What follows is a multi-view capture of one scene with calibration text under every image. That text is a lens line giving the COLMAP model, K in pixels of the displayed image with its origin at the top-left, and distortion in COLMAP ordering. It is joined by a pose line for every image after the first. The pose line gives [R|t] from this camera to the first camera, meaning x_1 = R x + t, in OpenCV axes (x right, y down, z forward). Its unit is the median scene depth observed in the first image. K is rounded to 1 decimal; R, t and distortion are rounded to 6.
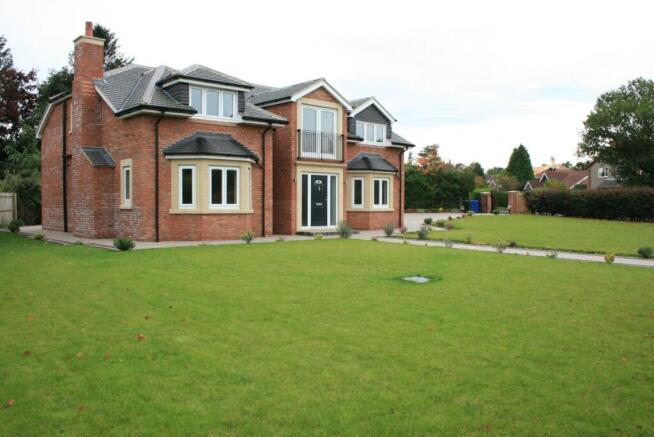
lens RADIAL K [[553.7, 0, 327.0], [0, 553.7, 218.5], [0, 0, 1]] dist [-0.519989, 0.000266]
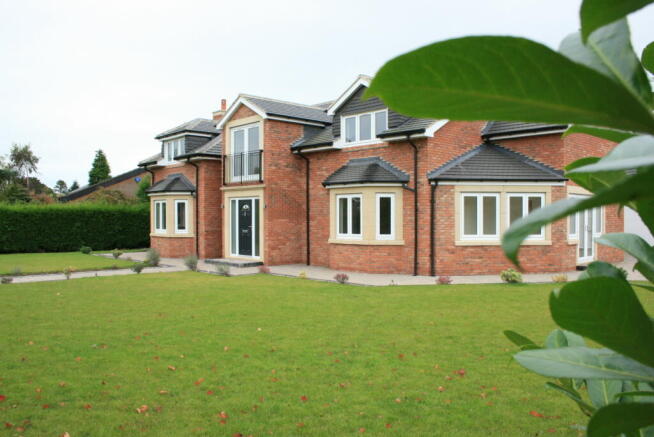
lens RADIAL K [[553.7, 0, 327.0], [0, 553.7, 218.5], [0, 0, 1]] dist [-0.519989, 0.000266]
pose [[0.061200, -0.030776, -0.997651, 0.887482], [-0.047984, 0.998278, -0.033739, -0.022732], [0.996971, 0.049936, 0.059618, 1.071794]]
